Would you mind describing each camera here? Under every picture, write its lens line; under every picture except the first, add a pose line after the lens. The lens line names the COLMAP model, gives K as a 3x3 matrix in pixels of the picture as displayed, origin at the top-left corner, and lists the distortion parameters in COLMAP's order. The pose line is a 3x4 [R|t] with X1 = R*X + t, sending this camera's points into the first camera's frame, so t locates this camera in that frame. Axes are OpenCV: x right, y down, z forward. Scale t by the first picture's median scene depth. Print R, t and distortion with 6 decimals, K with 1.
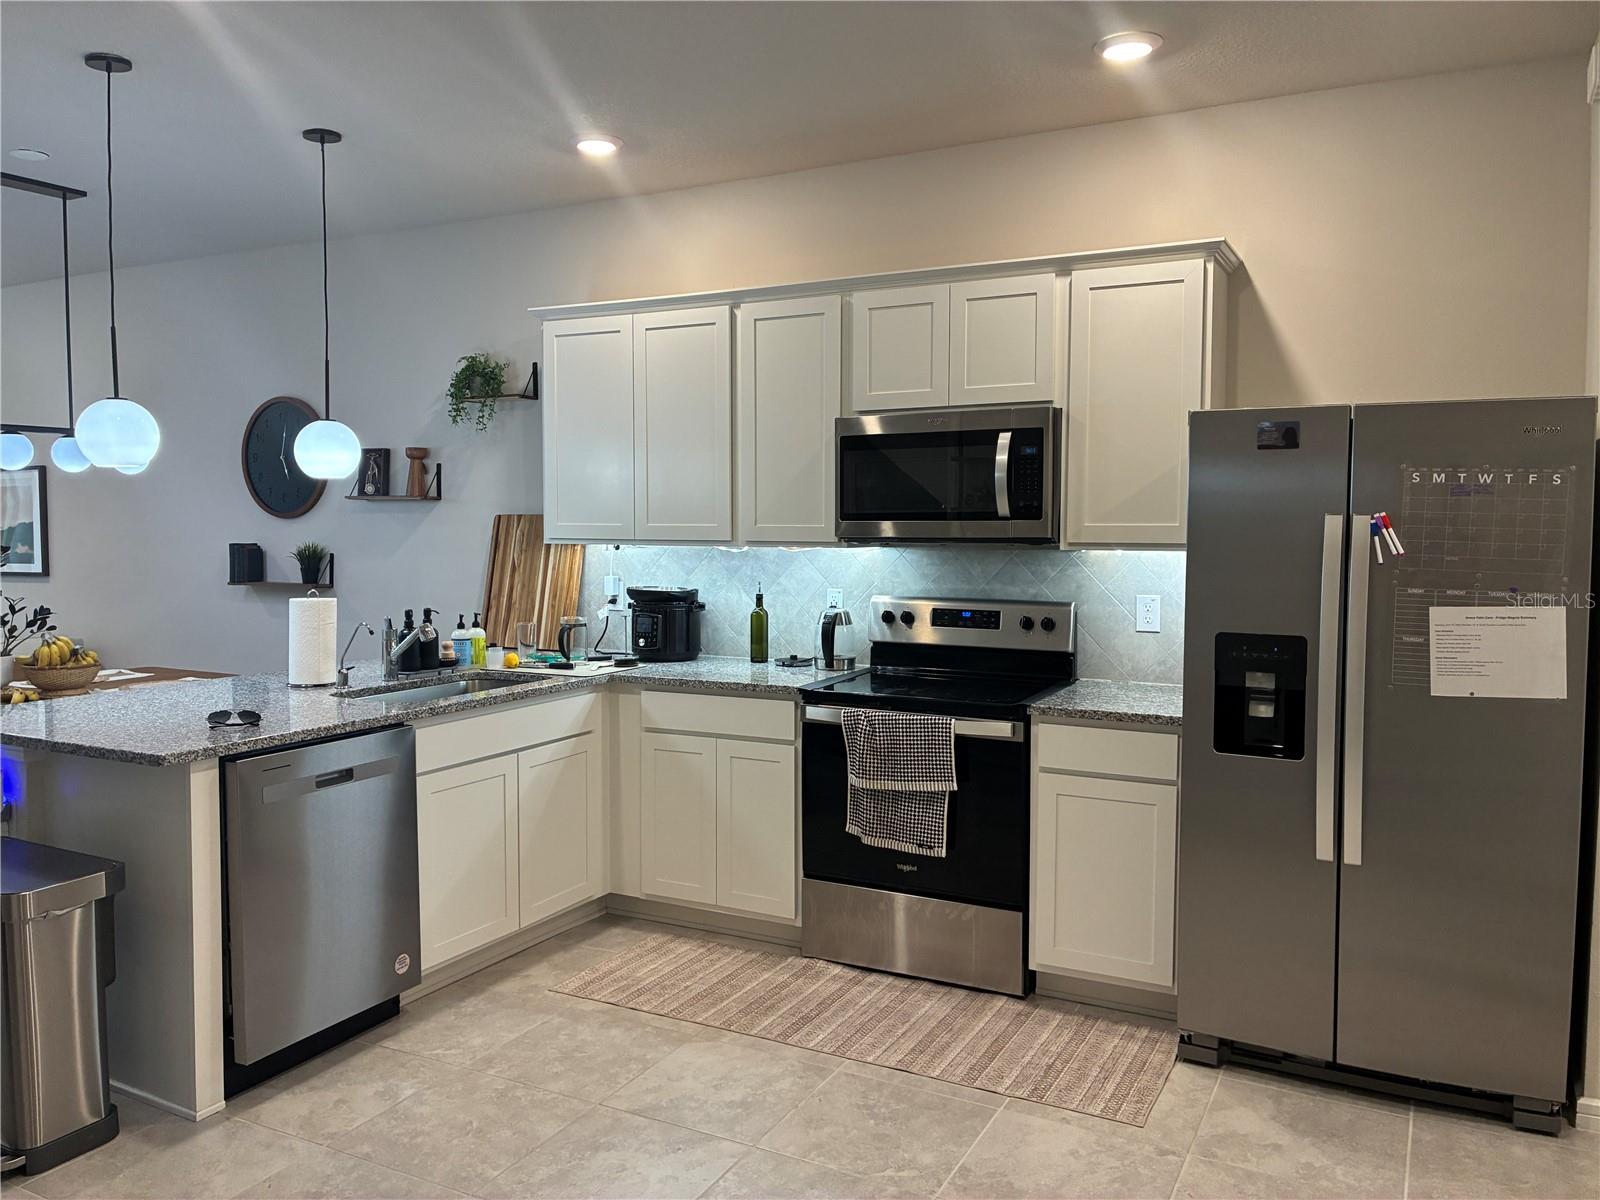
lens RADIAL K [[1210.1, 0, 801.1], [0, 1210.1, 598.8], [0, 0, 1]] dist [0.043762, -0.055059]
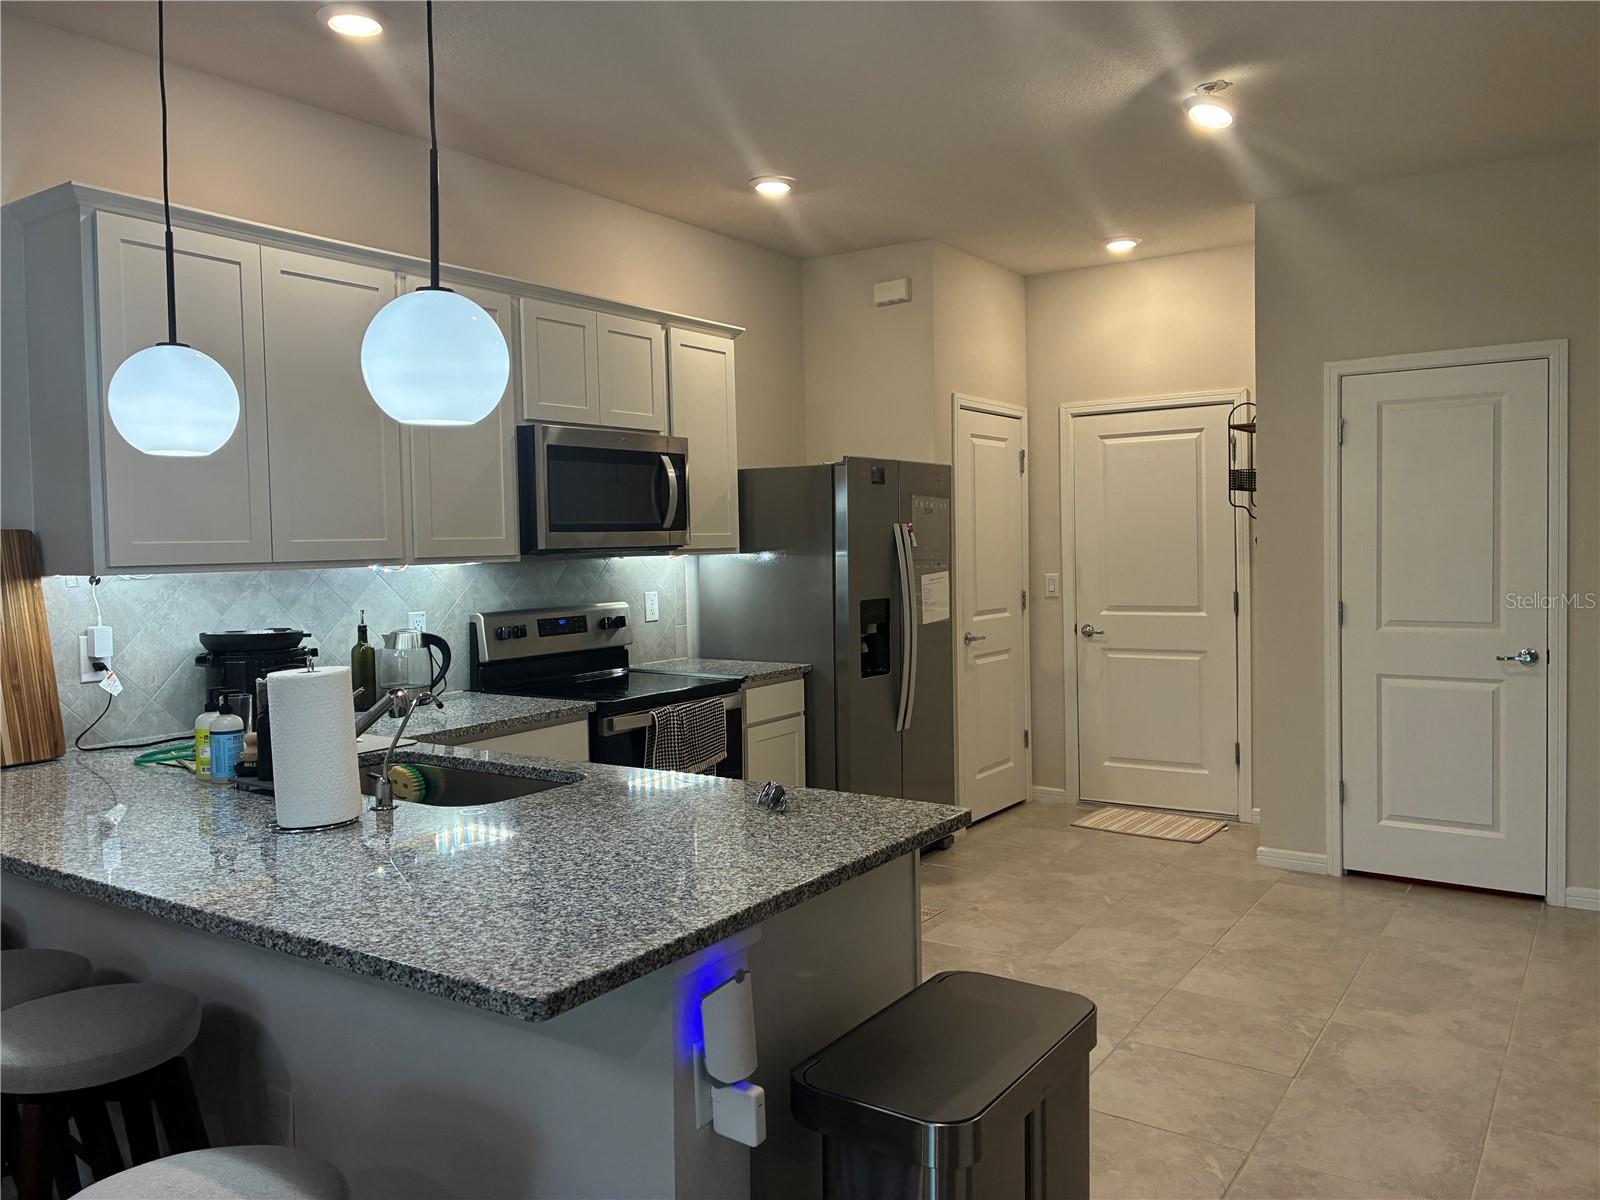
lens RADIAL K [[1210.1, 0, 786.3], [0, 1210.1, 593.9], [0, 0, 1]] dist [0.043762, -0.055059]
pose [[0.126947, -0.051501, 0.990572, -0.863970], [0.082579, 0.995733, 0.041186, -0.037565], [-0.988466, 0.076572, 0.130658, 0.648896]]
